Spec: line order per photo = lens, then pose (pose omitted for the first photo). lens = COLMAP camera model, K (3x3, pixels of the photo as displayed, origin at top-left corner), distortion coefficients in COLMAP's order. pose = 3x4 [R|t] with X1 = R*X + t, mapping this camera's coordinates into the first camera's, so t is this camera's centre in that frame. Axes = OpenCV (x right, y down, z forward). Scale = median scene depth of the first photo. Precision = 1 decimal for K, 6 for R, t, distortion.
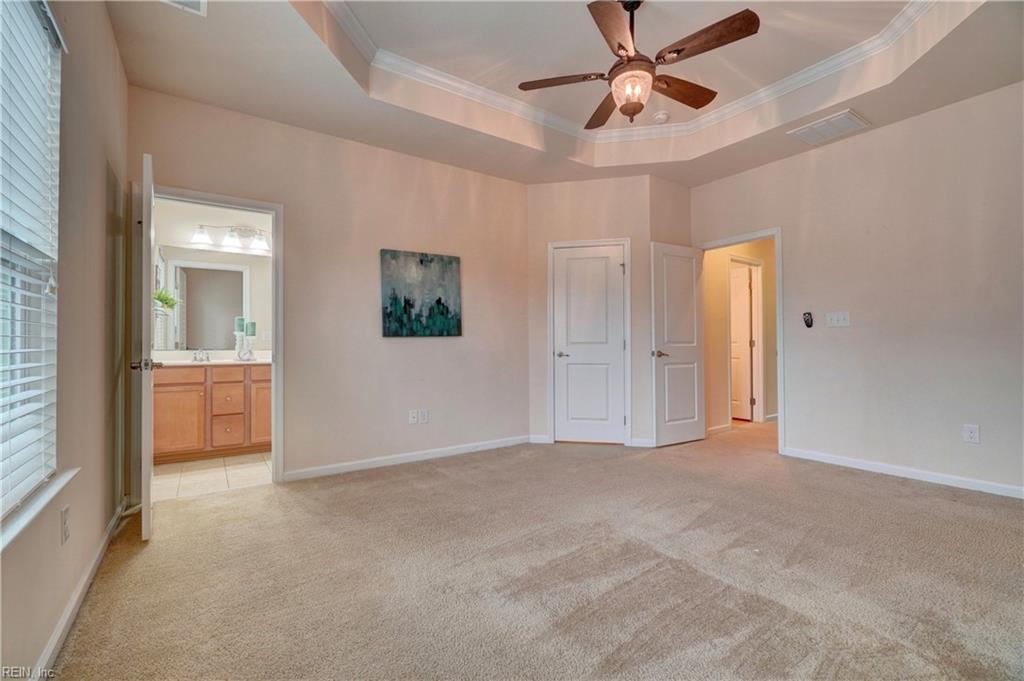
lens RADIAL K [[442.0, 0, 505.8], [0, 442.0, 338.9], [0, 0, 1]] dist [-0.013003, 0.007368]
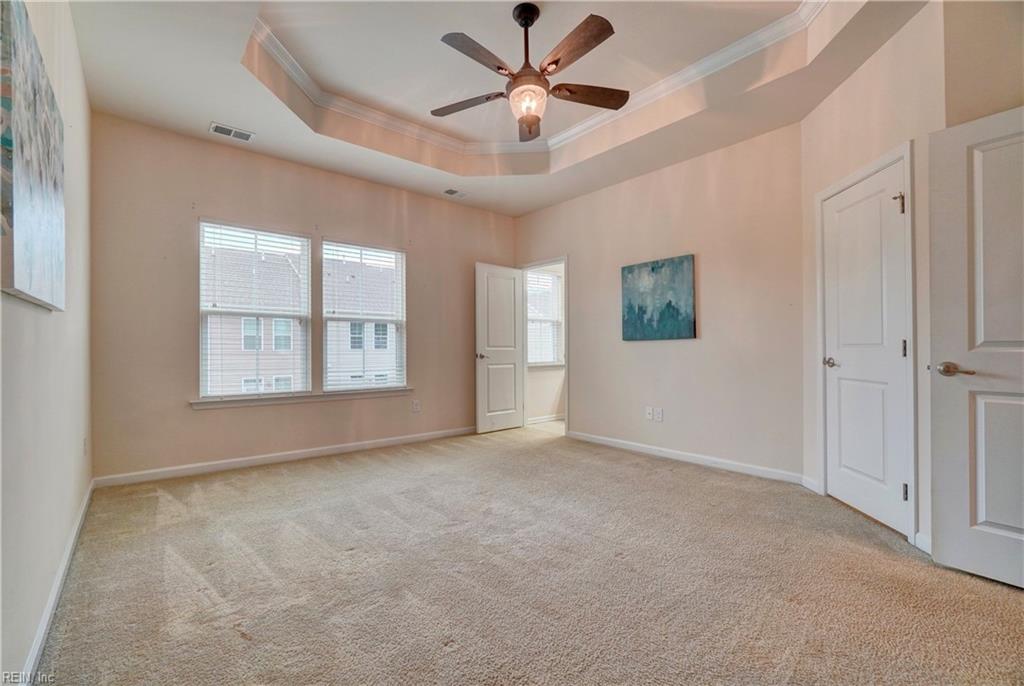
lens RADIAL K [[447.8, 0, 507.2], [0, 447.8, 349.5], [0, 0, 1]] dist [0.000501, 0.000018]
pose [[0.103004, 0.009612, -0.994635, 0.841066], [0.016598, 0.999797, 0.011381, 0.000102], [0.994542, -0.017681, 0.102823, 0.531655]]
